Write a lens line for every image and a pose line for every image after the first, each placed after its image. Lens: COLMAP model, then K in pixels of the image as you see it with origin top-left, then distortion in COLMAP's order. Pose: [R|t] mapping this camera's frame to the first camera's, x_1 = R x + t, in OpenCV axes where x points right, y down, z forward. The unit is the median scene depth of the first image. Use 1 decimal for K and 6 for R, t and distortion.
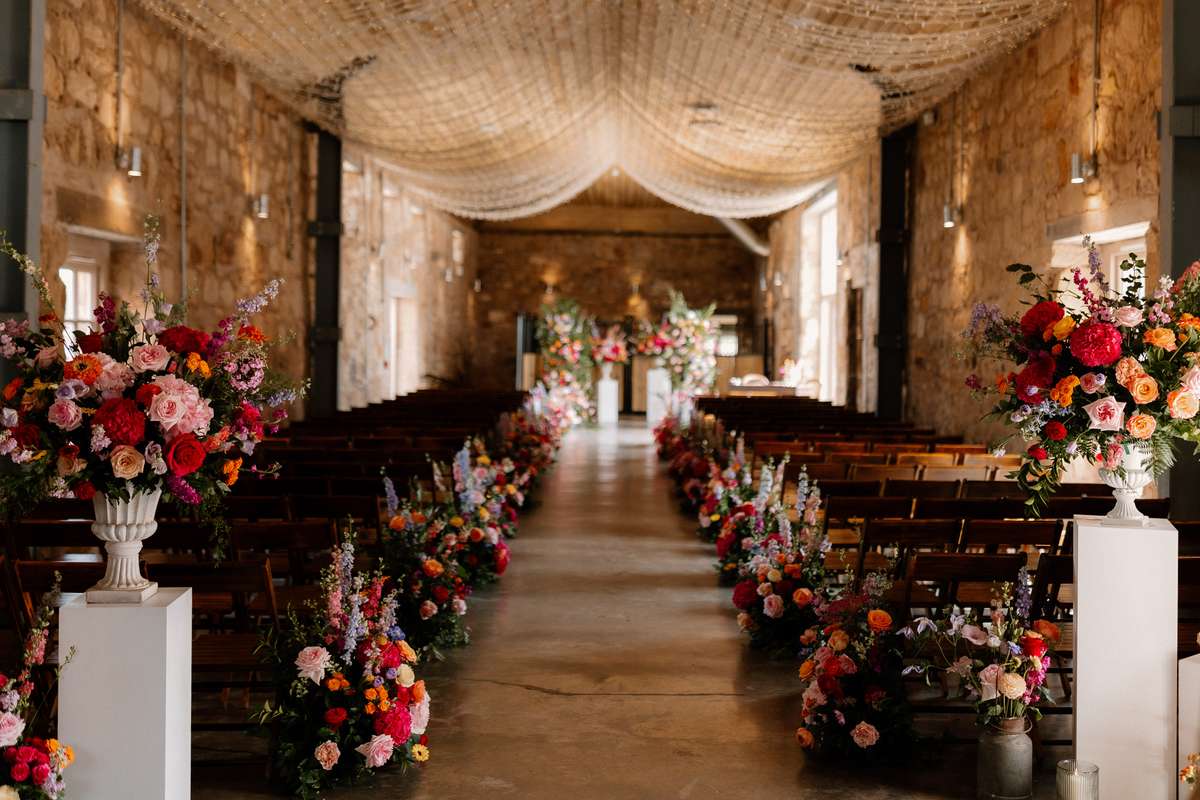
lens RADIAL K [[1706.4, 0, 600.9], [0, 1706.4, 327.4], [0, 0, 1]] dist [-0.011711, -0.015674]
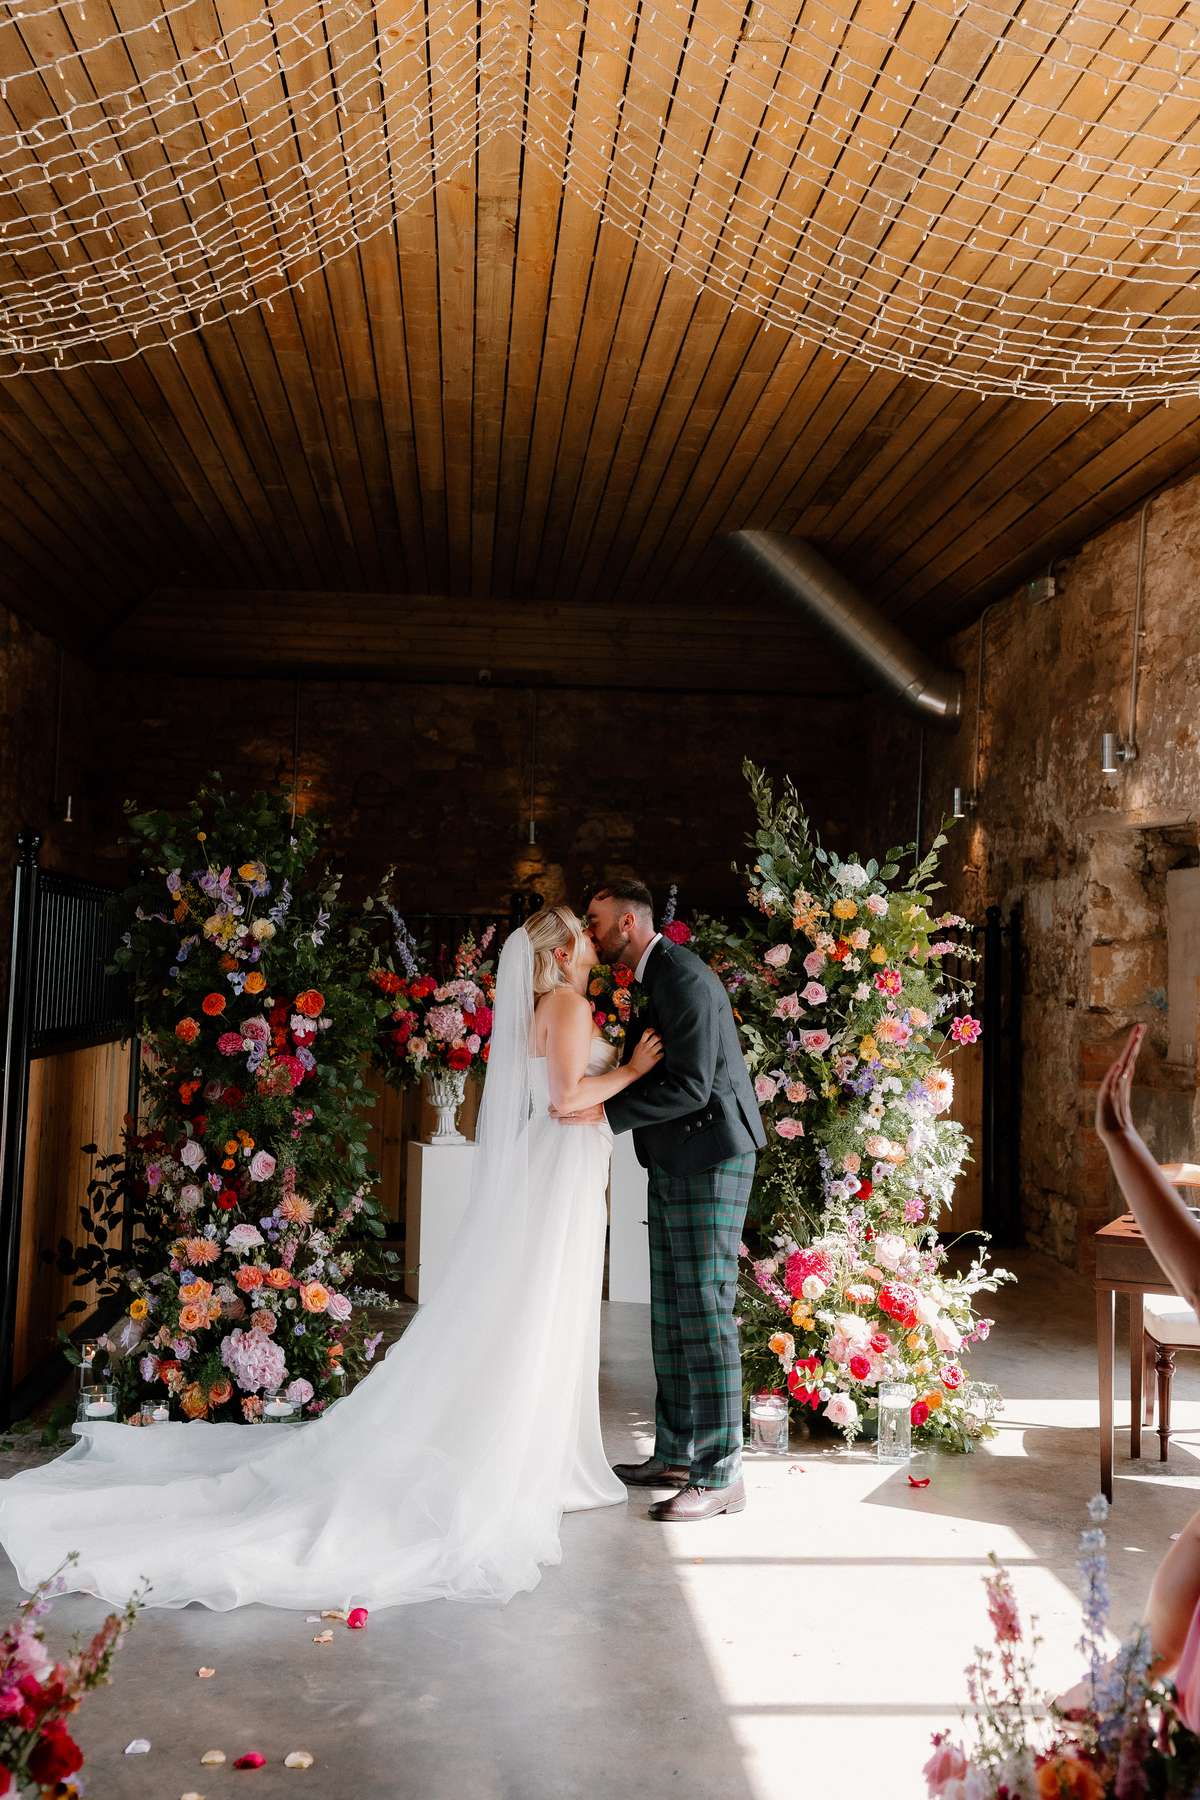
lens RADIAL K [[1512.5, 0, 556.2], [0, 1512.5, 882.4], [0, 0, 1]] dist [0.007398, 0.000949]
pose [[0.997242, 0.013767, 0.072934, 0.002350], [-0.010482, 0.998922, -0.045231, 0.002585], [-0.073478, 0.044342, 0.996311, 0.763039]]
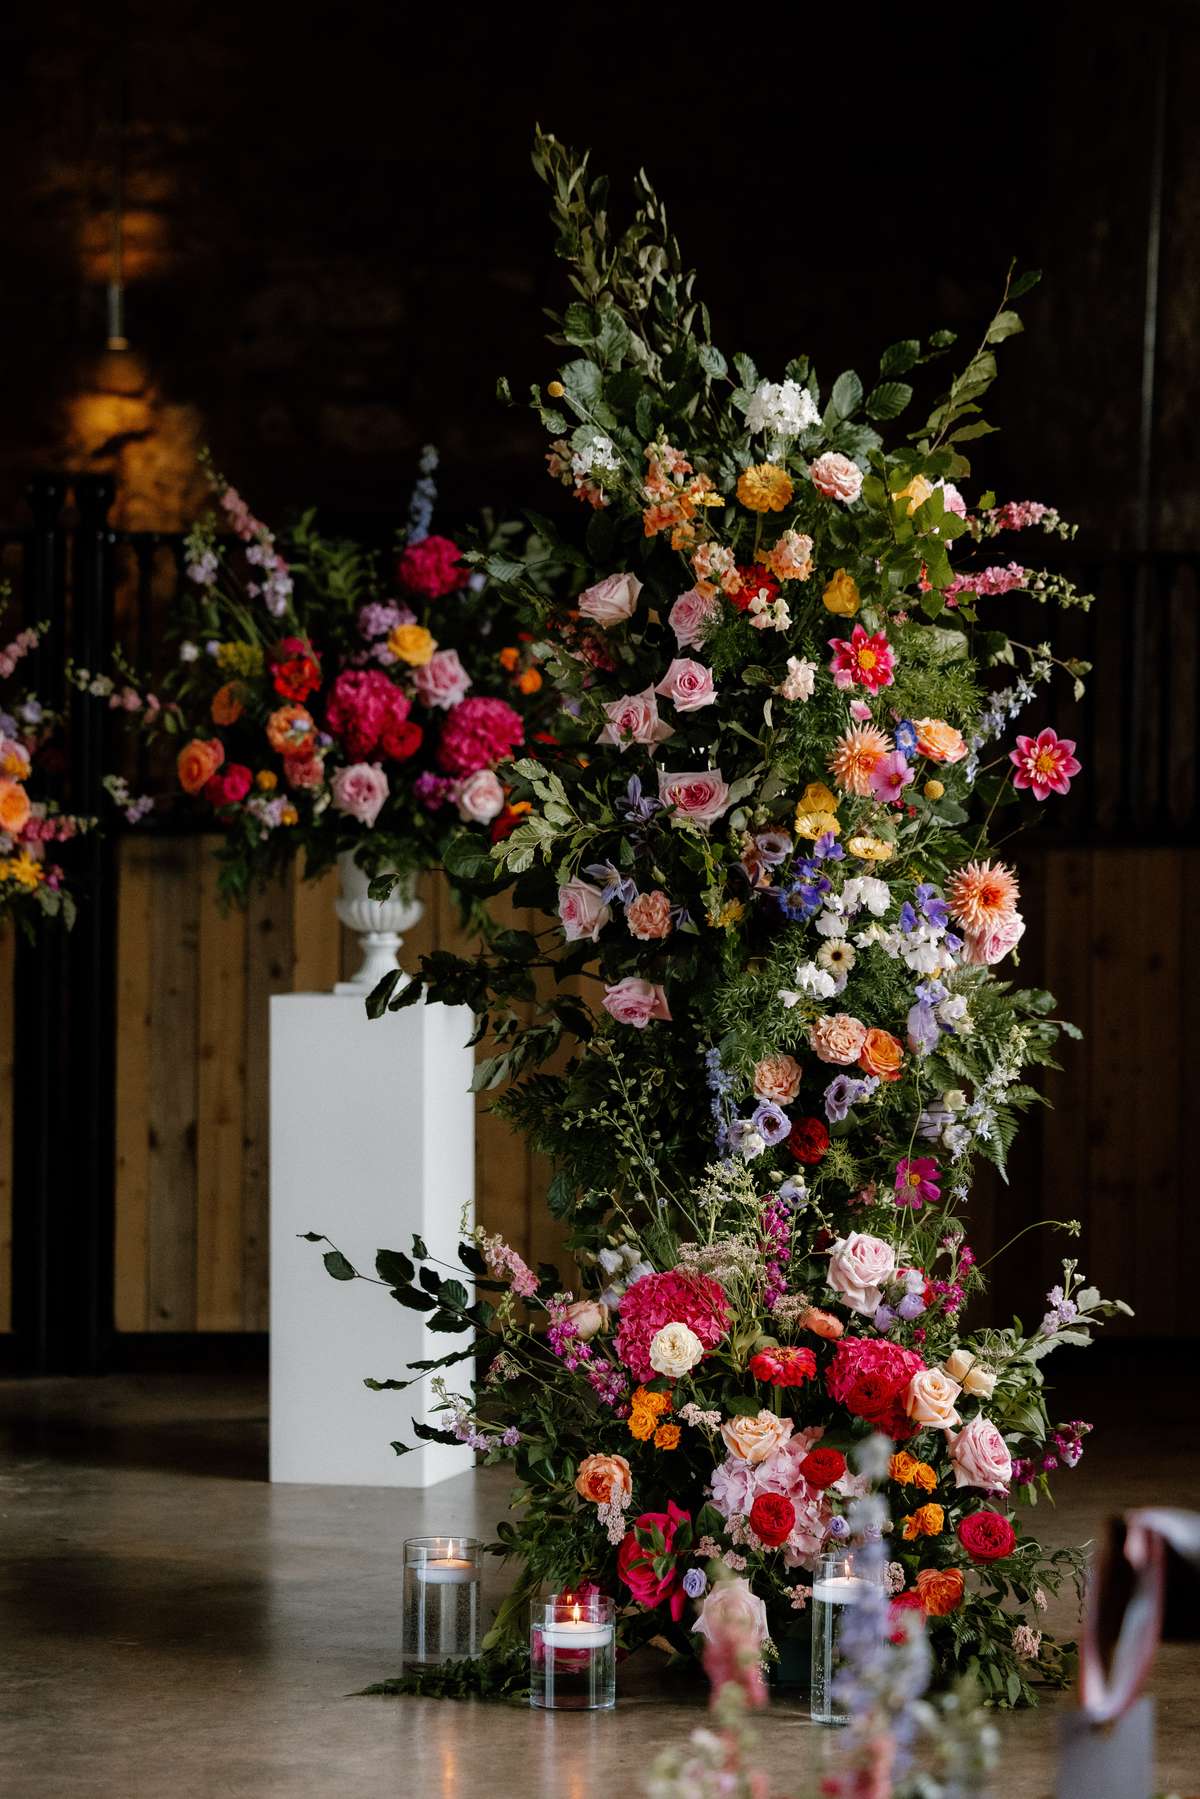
lens RADIAL K [[5044.8, 0, 600.0], [0, 5044.8, 899.5], [0, 0, 1]] dist [0.011321, -0.042647]
pose [[0.992014, -0.003532, 0.126077, 0.009148], [-0.000979, 0.999362, 0.035697, 0.008830], [-0.126123, -0.035535, 0.991378, 0.689051]]
